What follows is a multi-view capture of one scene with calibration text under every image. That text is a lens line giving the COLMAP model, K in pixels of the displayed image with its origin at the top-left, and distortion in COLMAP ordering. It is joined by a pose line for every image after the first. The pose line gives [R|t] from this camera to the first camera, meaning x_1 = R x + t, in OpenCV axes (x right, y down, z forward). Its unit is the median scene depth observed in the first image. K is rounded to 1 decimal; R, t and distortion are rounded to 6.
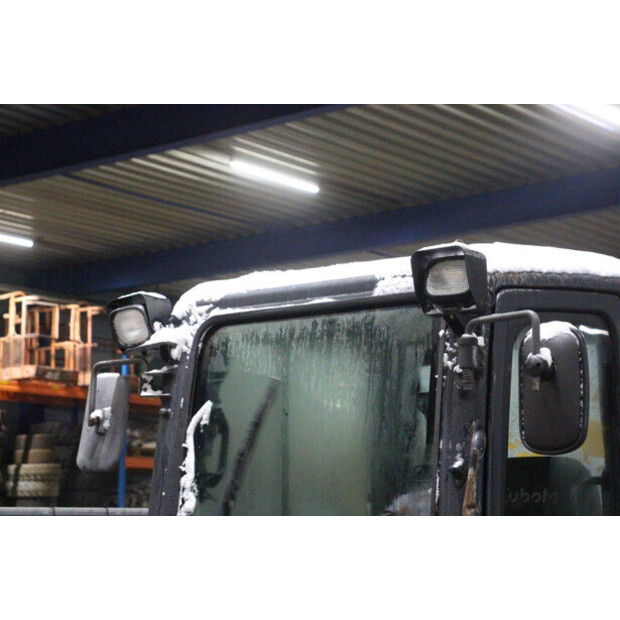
lens RADIAL K [[1469.2, 0, 310.0], [0, 1469.2, 310.0], [0, 0, 1]] dist [0.436316, 0.073606]
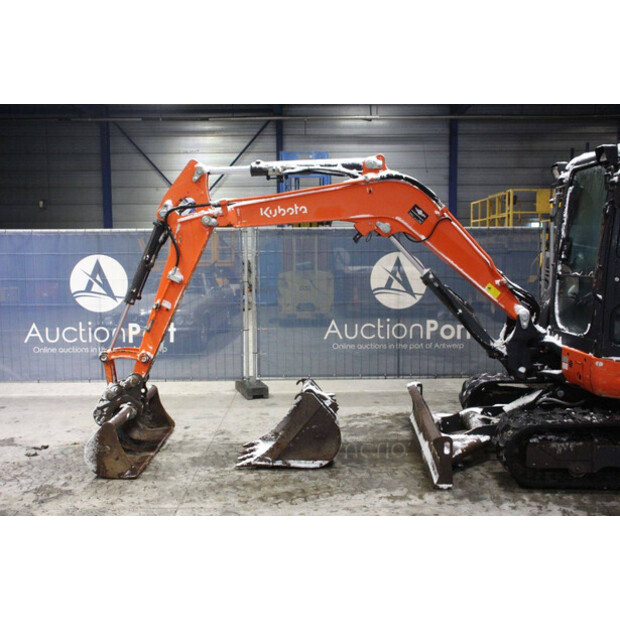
lens RADIAL K [[684.2, 0, 313.8], [0, 684.2, 310.0], [0, 0, 1]] dist [-0.082298, 0.223306]
pose [[0.622016, 0.062998, -0.780466, 0.141876], [0.131368, 0.974233, 0.183336, -0.007664], [0.771906, -0.216566, 0.597712, -0.076232]]
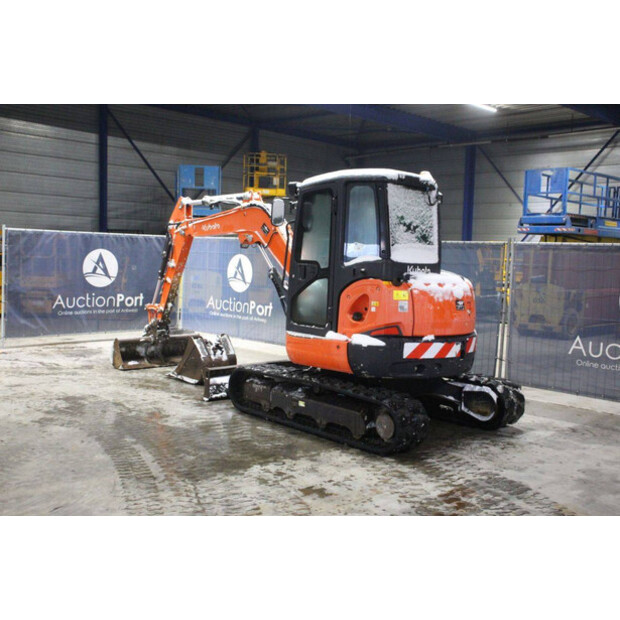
lens RADIAL K [[721.2, 0, 310.0], [0, 721.2, 310.0], [0, 0, 1]] dist [-0.012348, 0.010262]
pose [[-0.127012, 0.069558, -0.989459, 0.379276], [0.118087, 0.991504, 0.054544, 0.038081], [0.984847, -0.109915, -0.134147, 0.208529]]
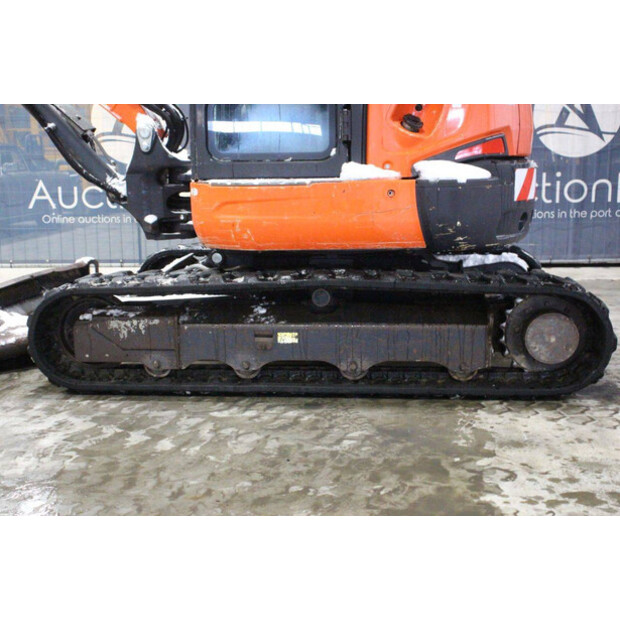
lens RADIAL K [[840.1, 0, 310.0], [0, 840.1, 310.0], [0, 0, 1]] dist [0.033963, 0.070780]
pose [[0.579993, 0.128550, -0.804414, 0.181559], [0.143539, 0.955893, 0.256251, 0.050879], [0.801875, -0.264089, 0.535960, 0.060601]]
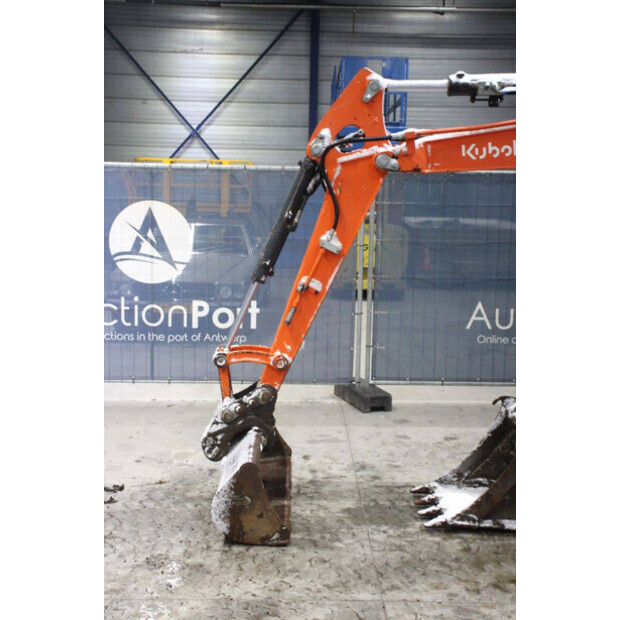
lens RADIAL K [[886.5, 0, 311.7], [0, 886.5, 313.0], [0, 0, 1]] dist [0.076026, 0.120052]
pose [[0.636086, 0.119322, -0.762336, 0.074698], [0.102785, 0.966064, 0.236973, -0.017528], [0.764741, -0.229092, 0.602235, -0.106358]]
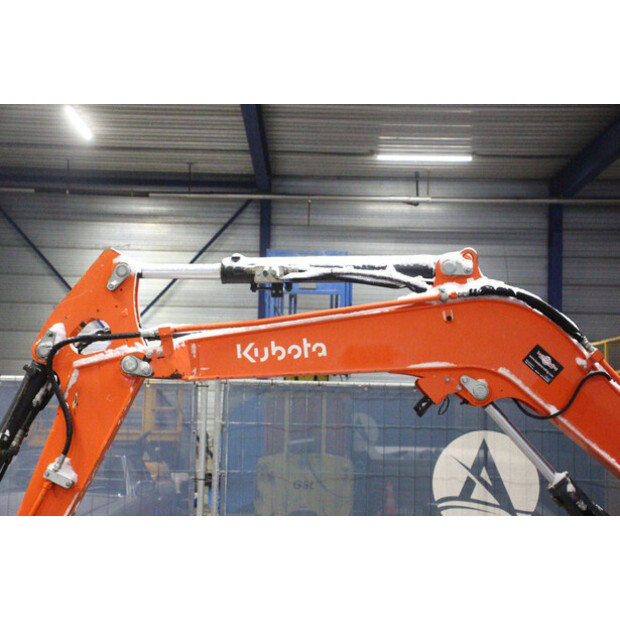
lens RADIAL K [[1101.8, 0, 313.7], [0, 1101.8, 311.7], [0, 0, 1]] dist [0.210806, -0.007195]
pose [[0.624149, -0.060210, -0.778982, 0.101387], [0.105166, 0.994427, 0.007400, -0.006873], [0.774195, -0.086541, 0.627003, -0.051157]]
